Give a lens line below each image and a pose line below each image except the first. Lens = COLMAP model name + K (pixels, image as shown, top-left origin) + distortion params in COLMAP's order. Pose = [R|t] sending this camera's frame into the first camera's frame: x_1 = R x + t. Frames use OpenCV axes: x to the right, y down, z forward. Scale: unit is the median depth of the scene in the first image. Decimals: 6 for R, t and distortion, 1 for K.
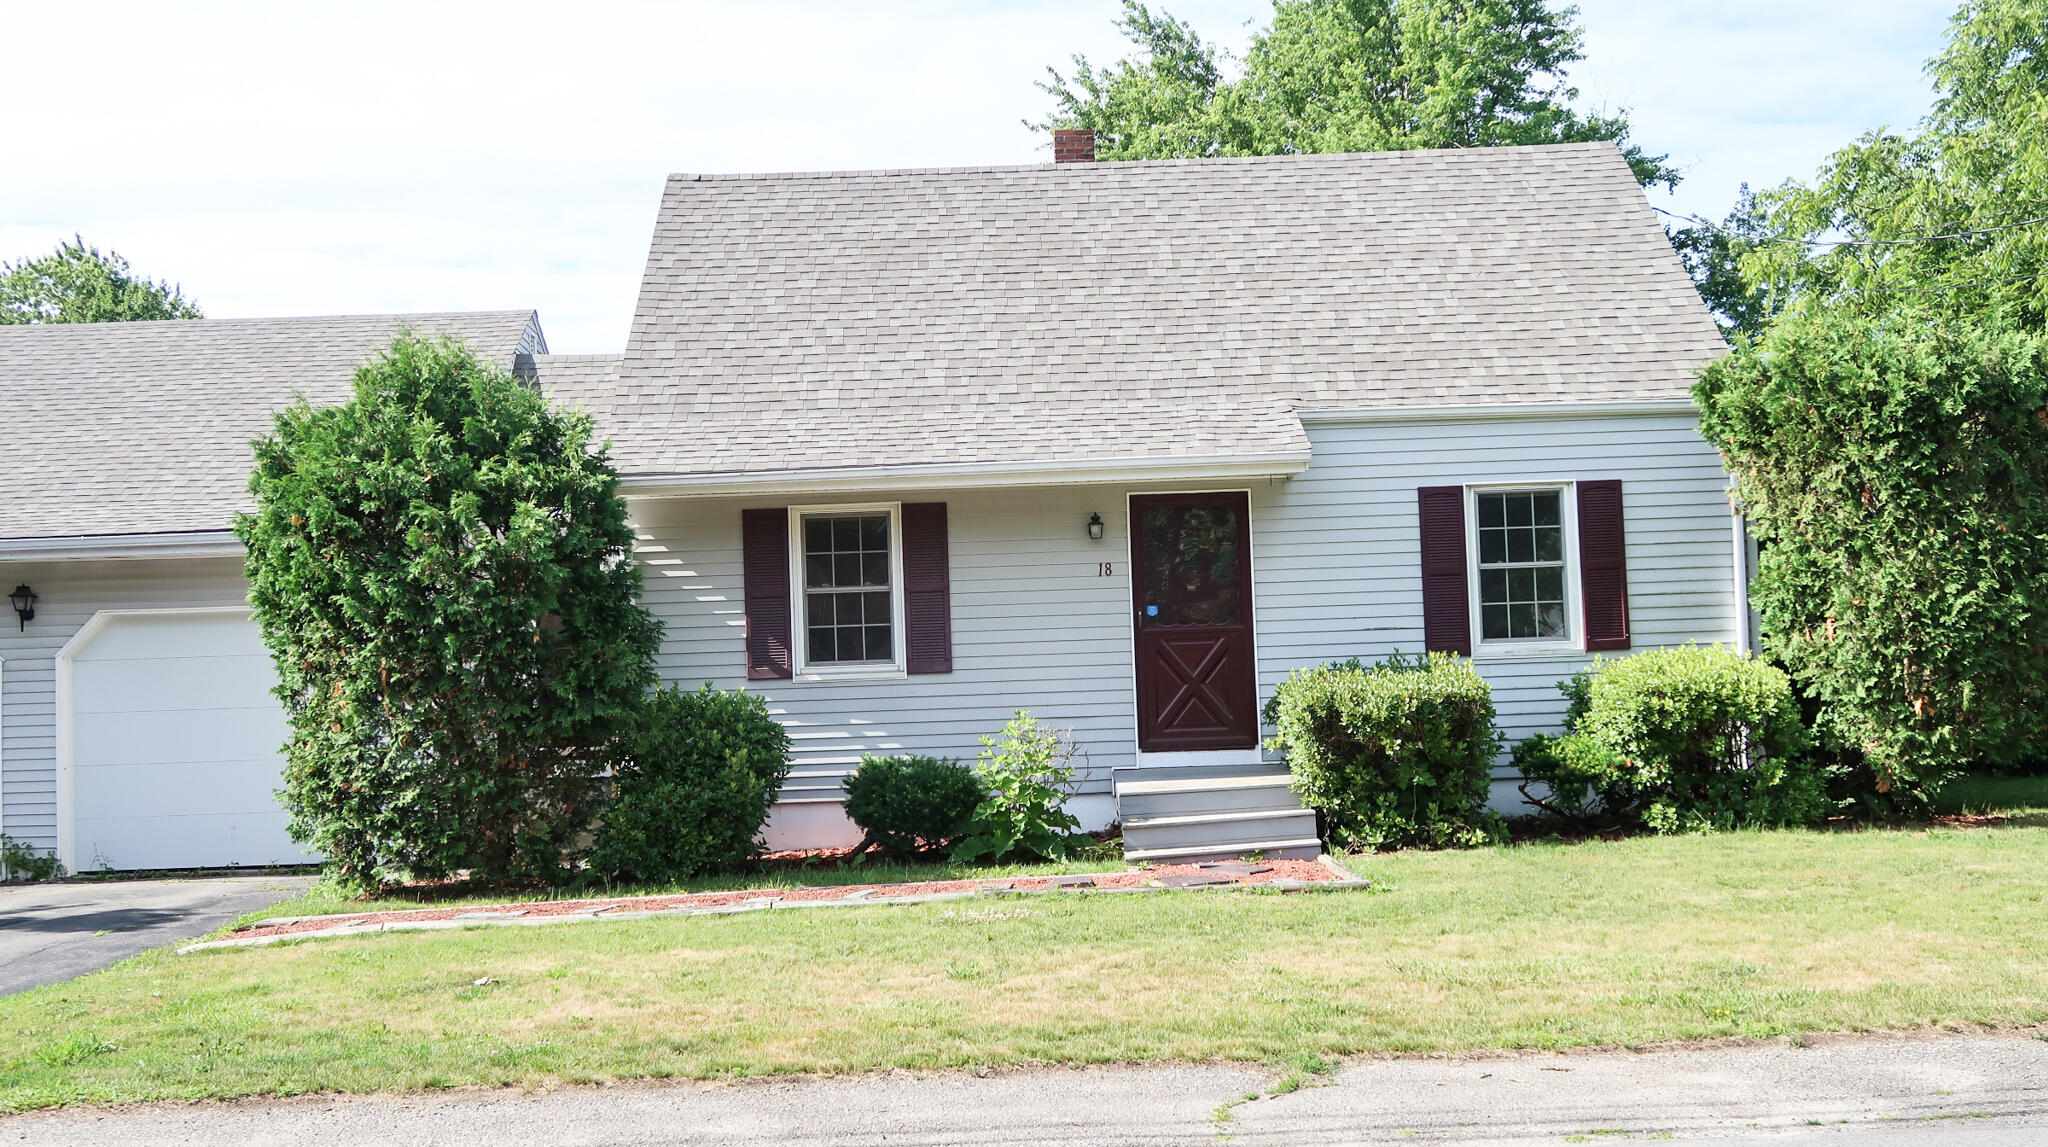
lens RADIAL K [[2195.0, 0, 1024.0], [0, 2195.0, 573.5], [0, 0, 1]] dist [0.001388, -0.004705]
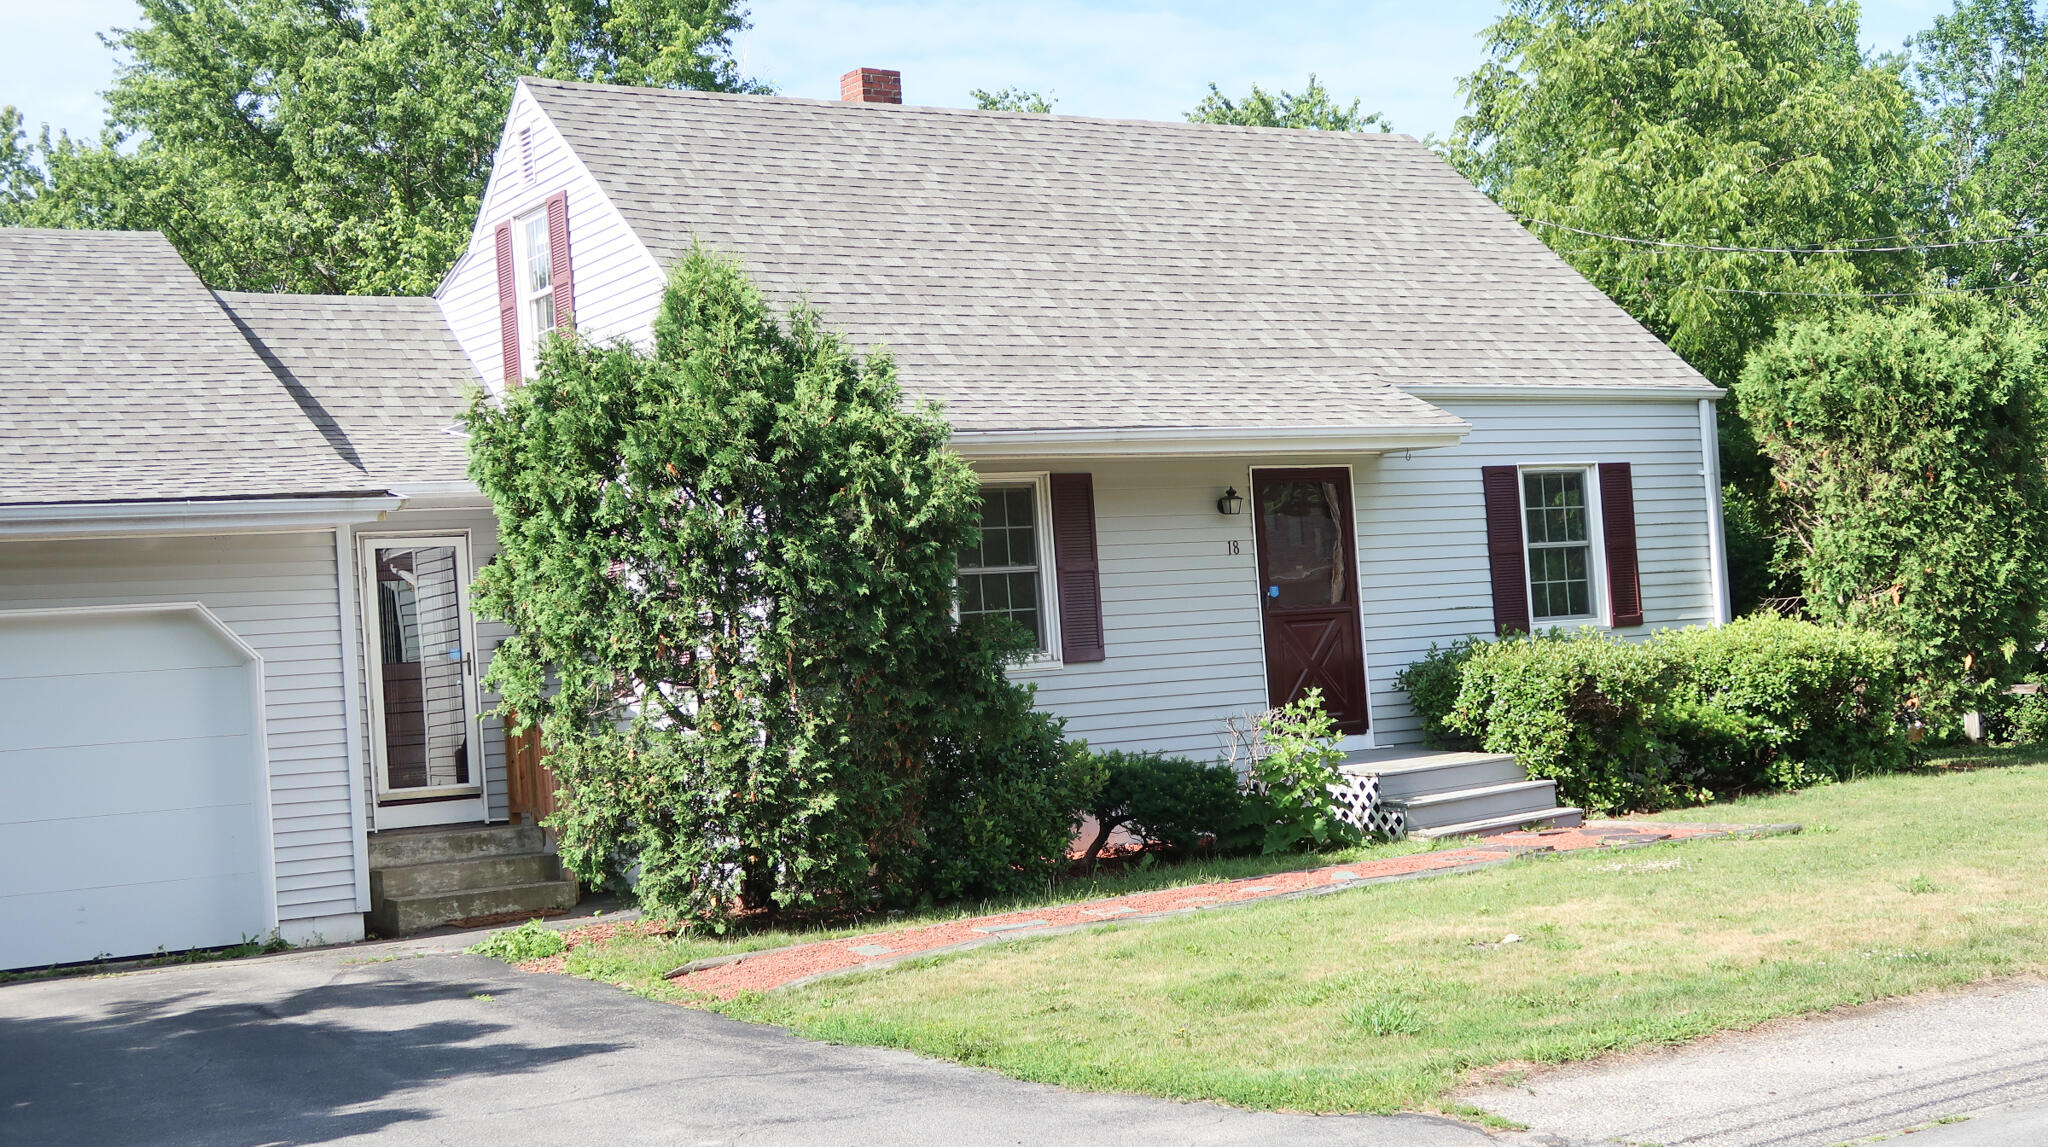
lens RADIAL K [[2673.6, 0, 1024.0], [0, 2673.6, 573.5], [0, 0, 1]] dist [0.005197, -0.024944]
pose [[0.845436, -0.003038, 0.534068, -0.648672], [0.016084, 0.999675, -0.019775, 0.030308], [-0.533835, 0.025308, 0.845210, 0.083909]]
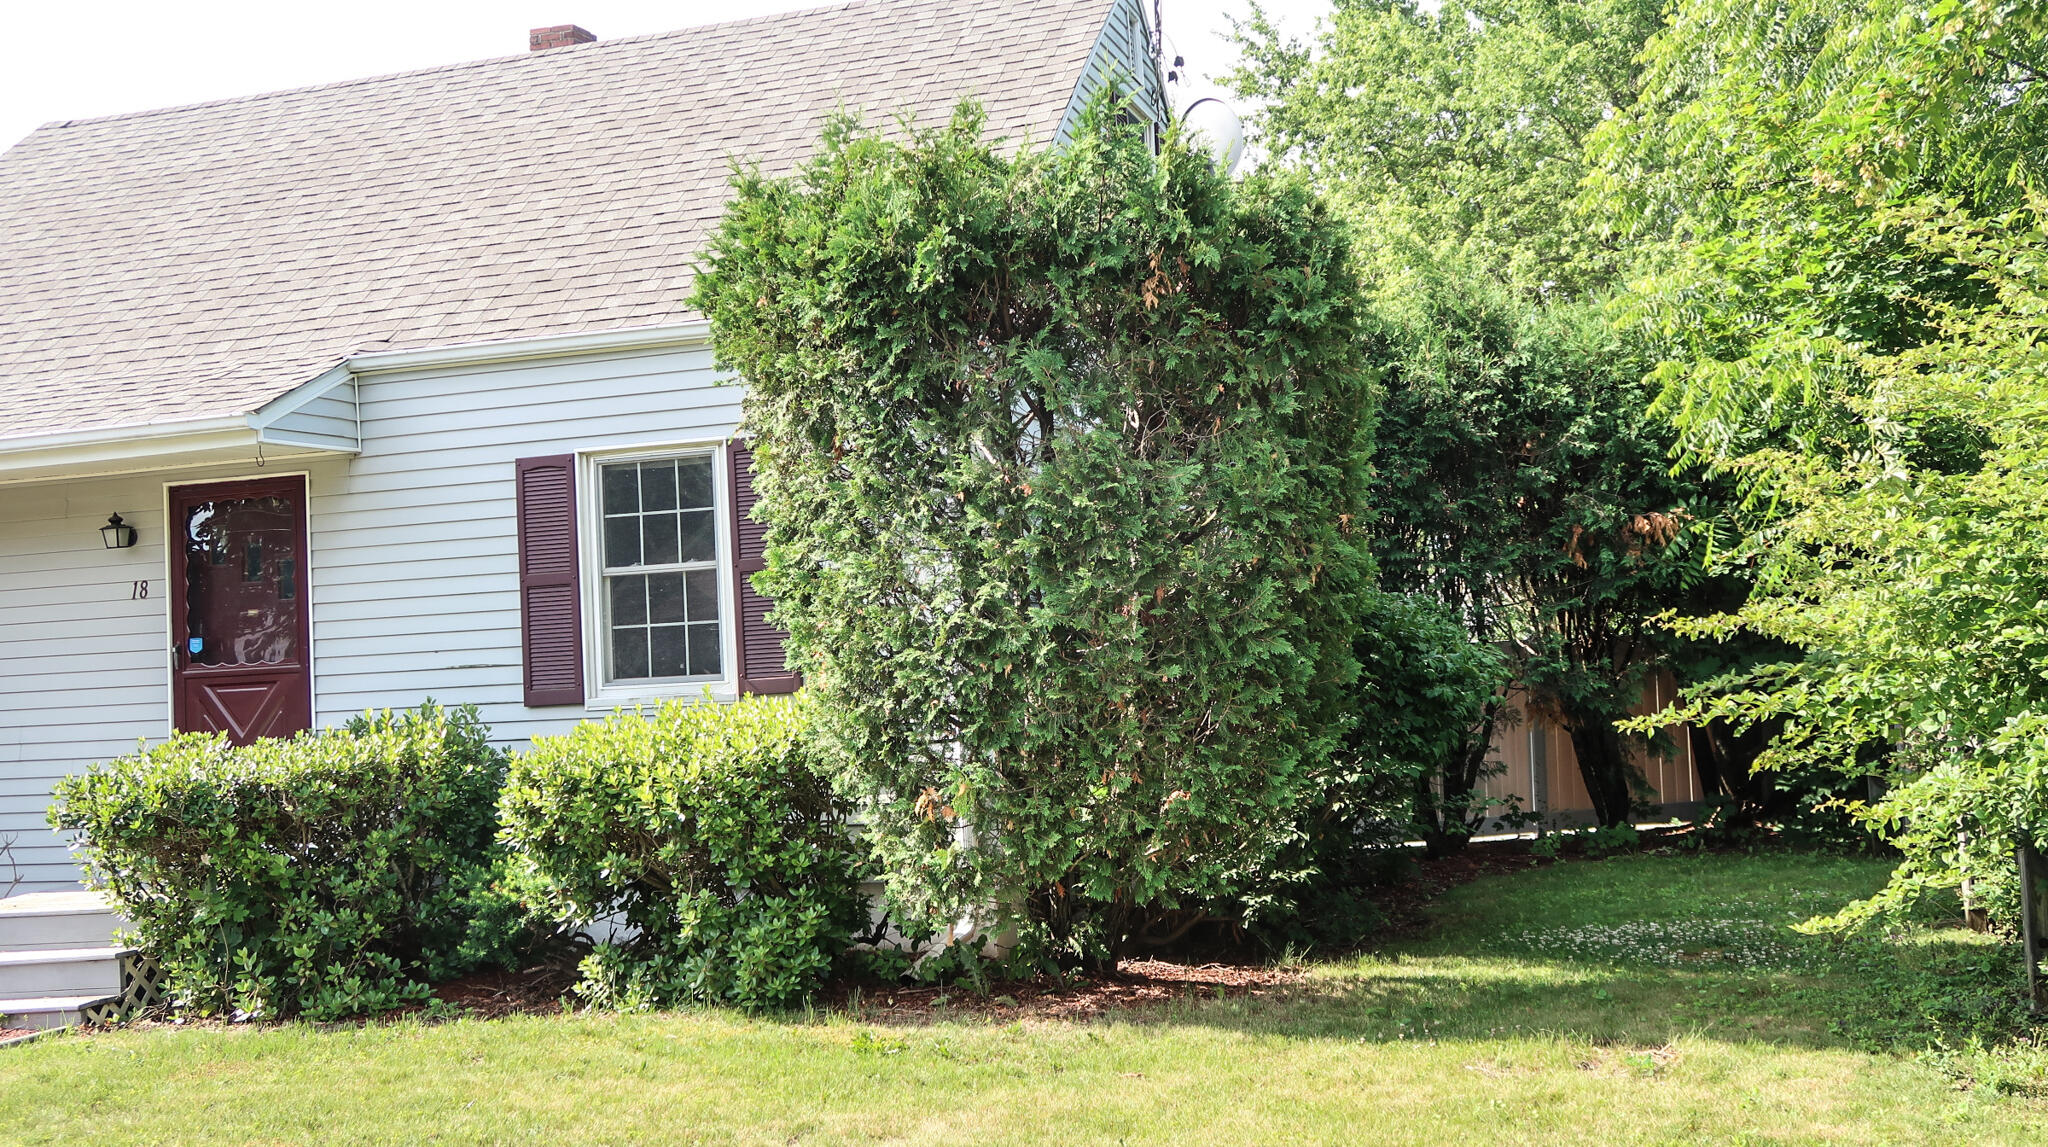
lens RADIAL K [[2133.9, 0, 1024.0], [0, 2133.9, 573.5], [0, 0, 1]] dist [0.000282, -0.001127]
pose [[0.952798, -0.026838, -0.302416, 0.532830], [0.030029, 0.999532, 0.005908, -0.002721], [0.302116, -0.014710, 0.953158, 0.412623]]
